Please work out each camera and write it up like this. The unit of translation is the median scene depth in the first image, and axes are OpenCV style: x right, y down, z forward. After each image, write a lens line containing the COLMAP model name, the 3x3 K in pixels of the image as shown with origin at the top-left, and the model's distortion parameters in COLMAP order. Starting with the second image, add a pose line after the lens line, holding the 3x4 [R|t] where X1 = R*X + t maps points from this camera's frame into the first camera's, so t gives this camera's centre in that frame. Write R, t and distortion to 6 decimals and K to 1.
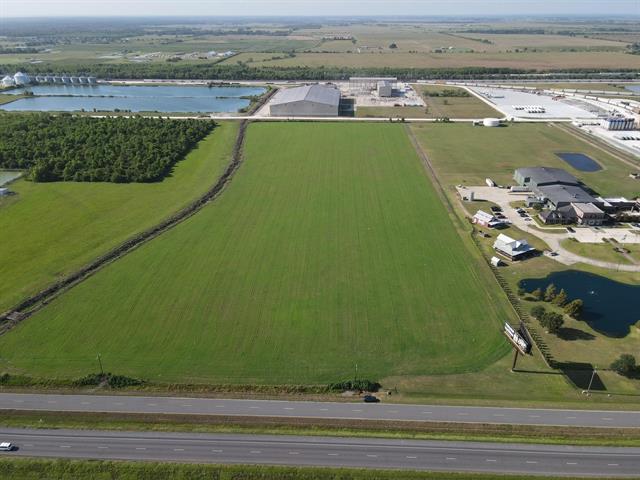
lens RADIAL K [[466.3, 0, 320.2], [0, 466.3, 238.2], [0, 0, 1]] dist [0.009593, 0.011920]
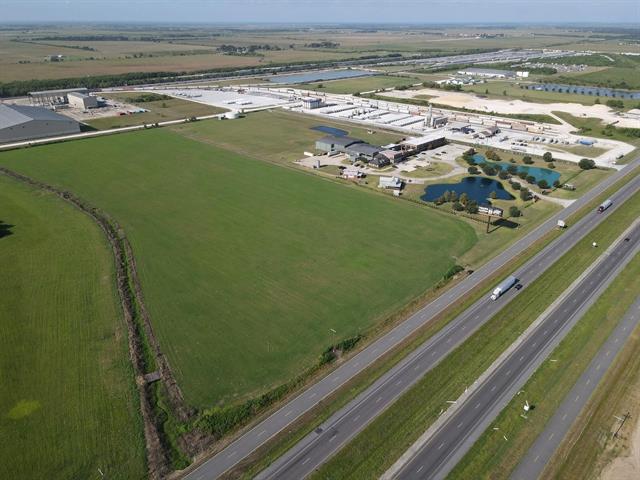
lens RADIAL K [[466.3, 0, 318.9], [0, 466.3, 240.8], [0, 0, 1]] dist [0.009593, 0.011920]
pose [[0.673312, -0.313588, 0.669562, -0.526971], [0.318611, 0.940262, 0.119975, -0.040181], [-0.667186, 0.132549, 0.733003, 0.084122]]
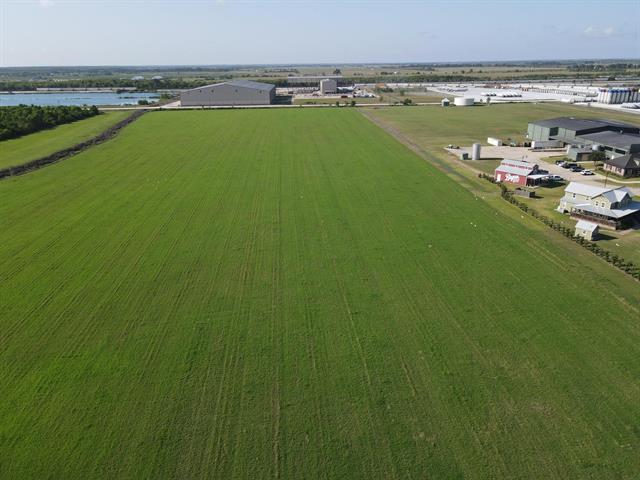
lens RADIAL K [[466.3, 0, 320.6], [0, 466.3, 240.1], [0, 0, 1]] dist [0.009593, 0.011920]
pose [[0.994033, -0.048310, 0.097800, 0.056646], [0.056718, 0.994756, -0.085104, 0.054399], [-0.093176, 0.090143, 0.991561, 0.391912]]
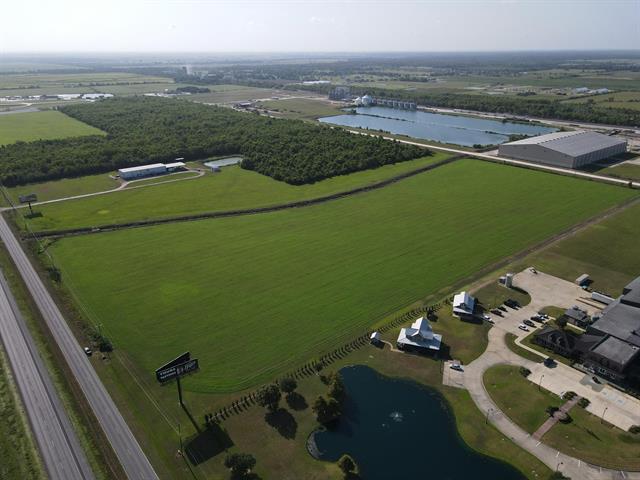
lens RADIAL K [[466.3, 0, 321.2], [0, 466.3, 241.5], [0, 0, 1]] dist [0.009593, 0.011920]
pose [[0.668625, 0.285357, -0.686667, 0.557974], [-0.322583, 0.943329, 0.077911, -0.098336], [0.669986, 0.169414, 0.722785, 0.201696]]
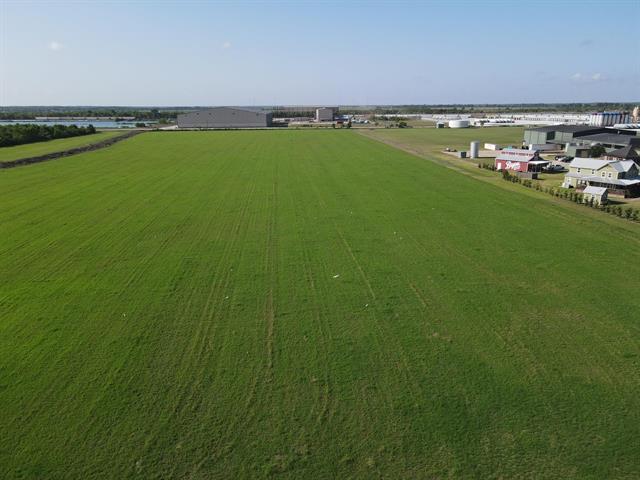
lens RADIAL K [[466.3, 0, 320.7], [0, 466.3, 241.4], [0, 0, 1]] dist [0.009593, 0.011920]
pose [[0.993066, -0.036943, 0.111604, 0.054808], [0.054993, 0.985048, -0.163265, 0.096922], [-0.103904, 0.168271, 0.980249, 0.412272]]
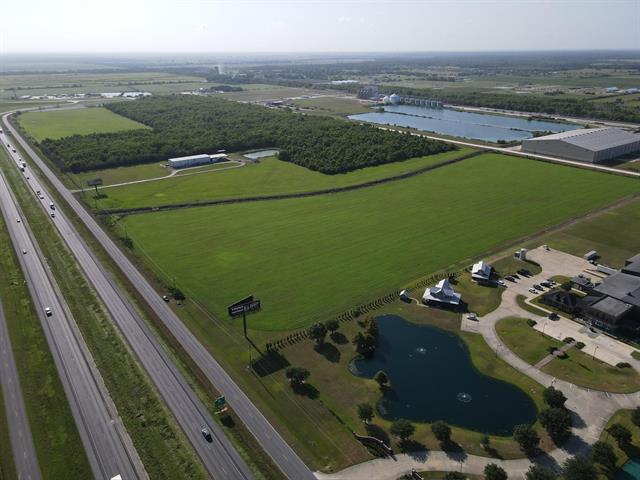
lens RADIAL K [[466.3, 0, 320.9], [0, 466.3, 241.1], [0, 0, 1]] dist [0.009593, 0.011920]
pose [[0.628008, 0.296915, -0.719338, 0.627209], [-0.335986, 0.937213, 0.093518, -0.060422], [0.701940, 0.182957, 0.688337, 0.120669]]
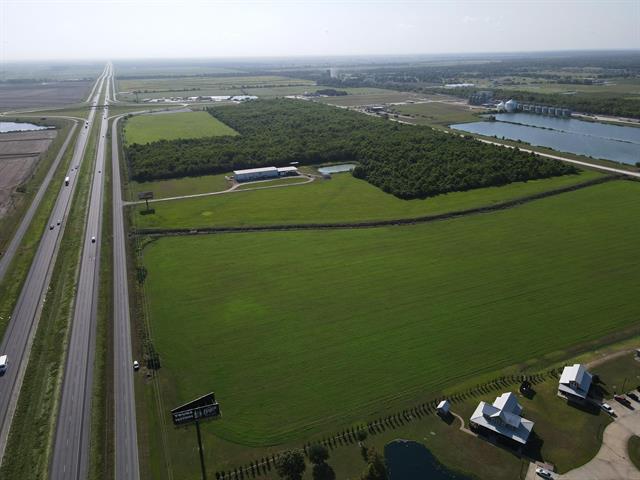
lens RADIAL K [[466.3, 0, 320.6], [0, 466.3, 242.2], [0, 0, 1]] dist [0.009593, 0.011920]
pose [[0.421875, 0.337947, -0.841316, 0.525313], [-0.379920, 0.908431, 0.174397, -0.145326], [0.823215, 0.246059, 0.511637, 0.300824]]
